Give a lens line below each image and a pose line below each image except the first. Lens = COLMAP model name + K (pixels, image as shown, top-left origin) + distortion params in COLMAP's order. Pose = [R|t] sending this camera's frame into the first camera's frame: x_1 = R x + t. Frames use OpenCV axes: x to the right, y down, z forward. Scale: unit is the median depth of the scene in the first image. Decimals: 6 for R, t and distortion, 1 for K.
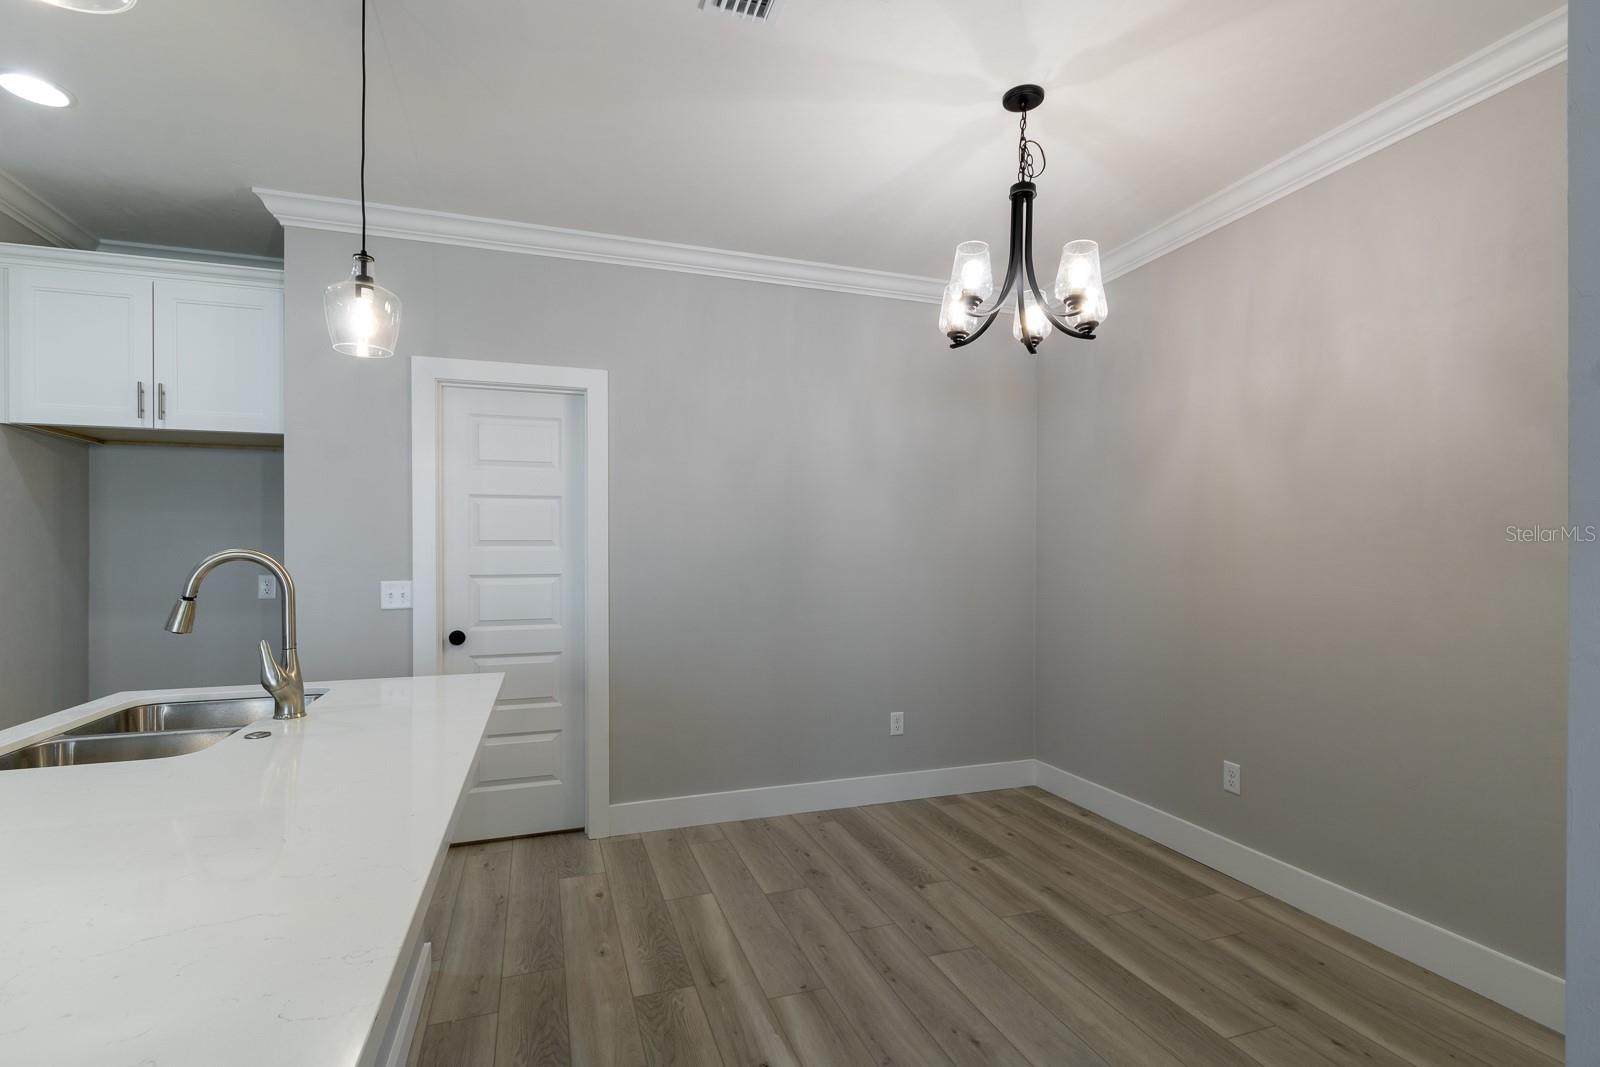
lens RADIAL K [[736.7, 0, 798.5], [0, 736.7, 550.0], [0, 0, 1]] dist [0.008994, -0.001269]
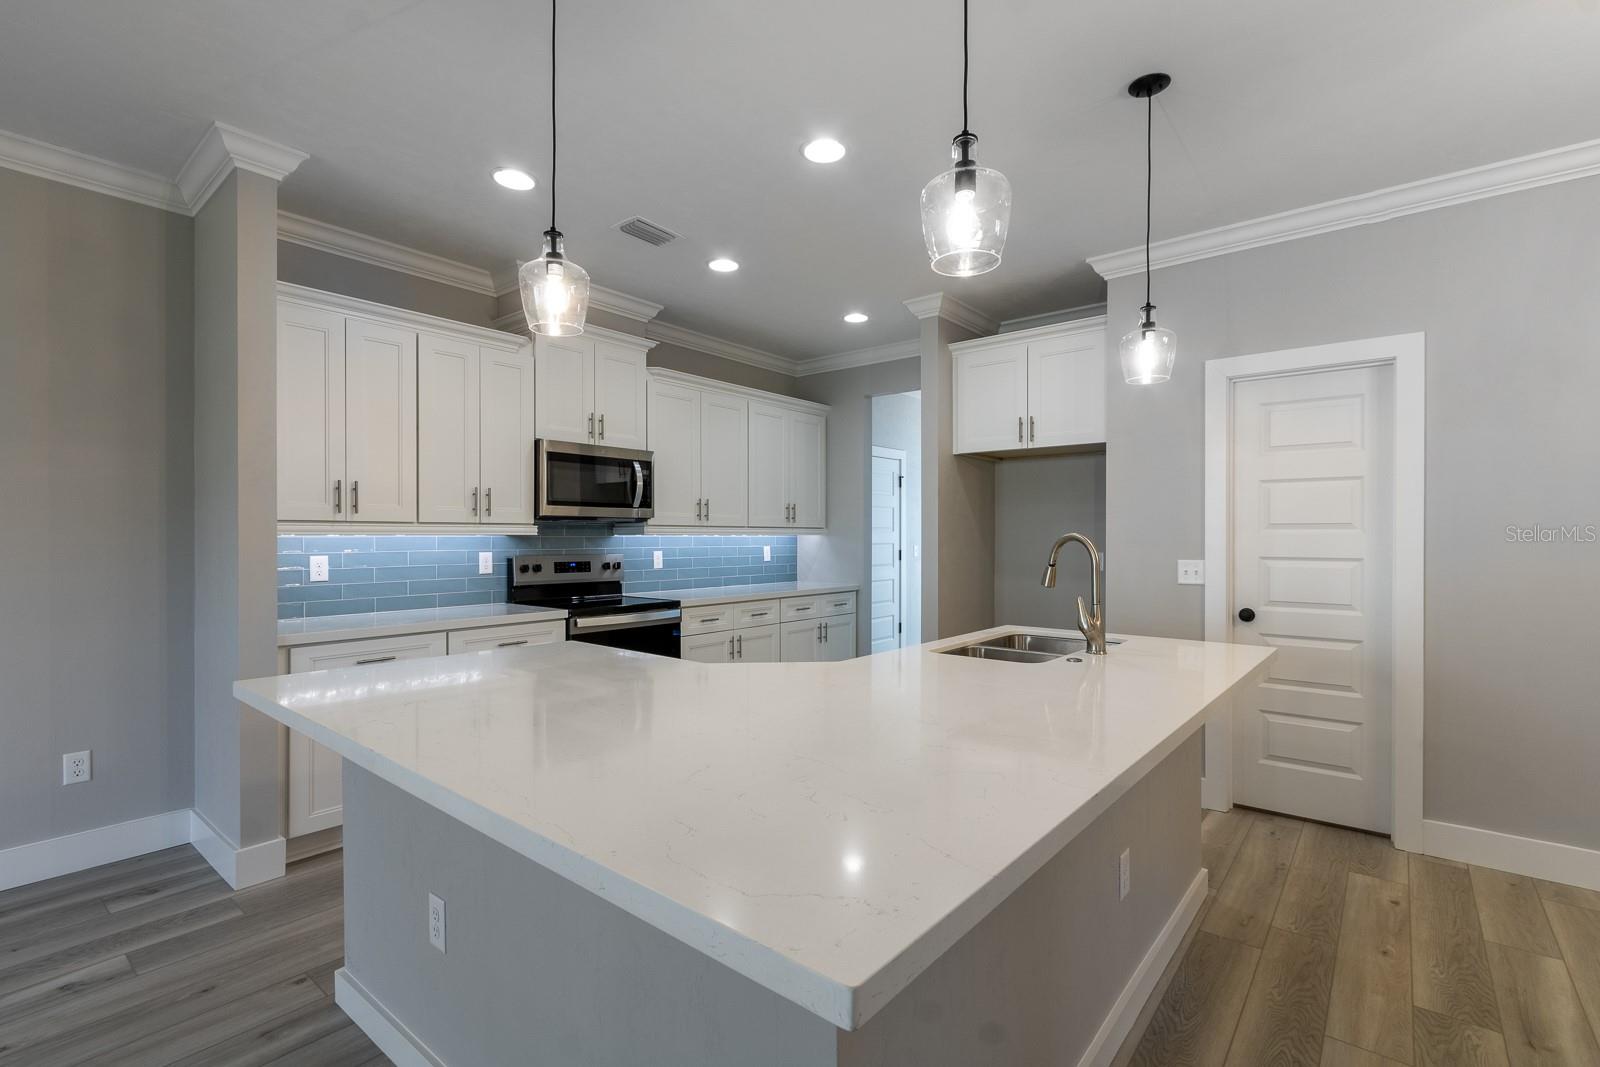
lens RADIAL K [[737.0, 0, 803.4], [0, 737.0, 536.3], [0, 0, 1]] dist [-0.002959, 0.000280]
pose [[0.520911, 0.006881, -0.853583, 0.124297], [-0.000635, 0.999970, 0.007673, -0.003372], [0.853611, -0.003455, 0.520900, -0.116052]]
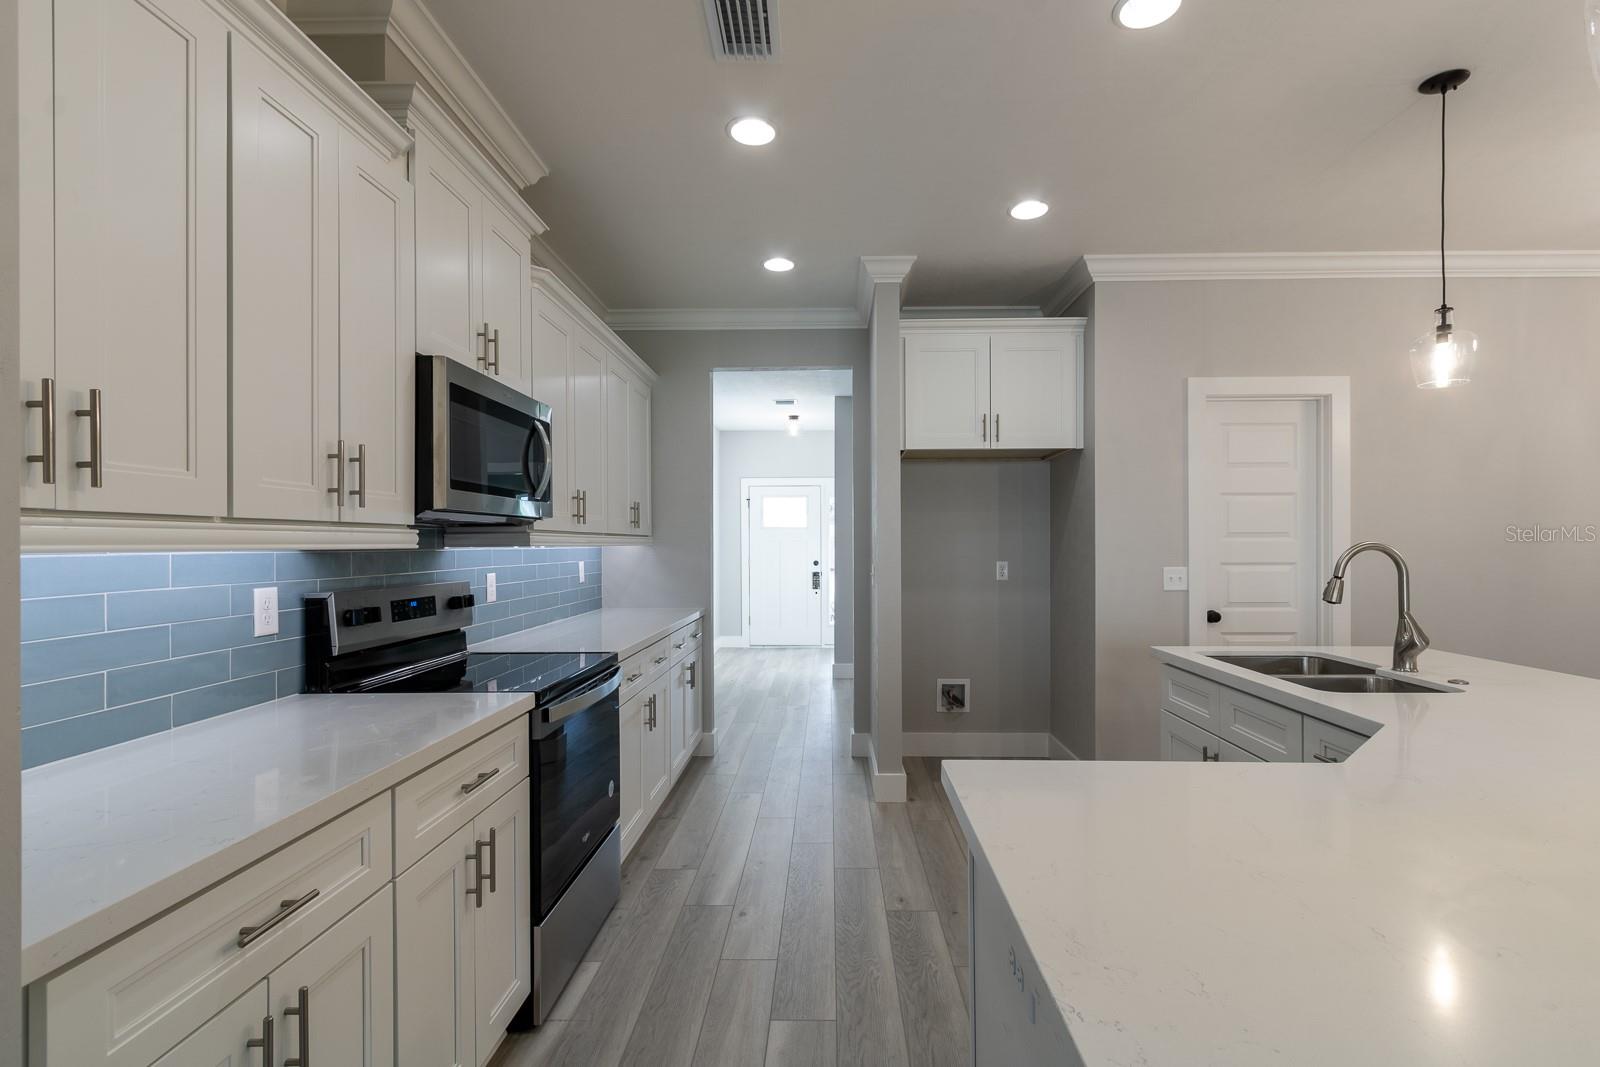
lens RADIAL K [[737.0, 0, 809.2], [0, 737.0, 543.3], [0, 0, 1]] dist [-0.002959, 0.000280]
pose [[0.940520, 0.001807, -0.339734, -0.727398], [0.000224, 0.999982, 0.005939, -0.003831], [0.339738, -0.005662, 0.940503, -0.338419]]
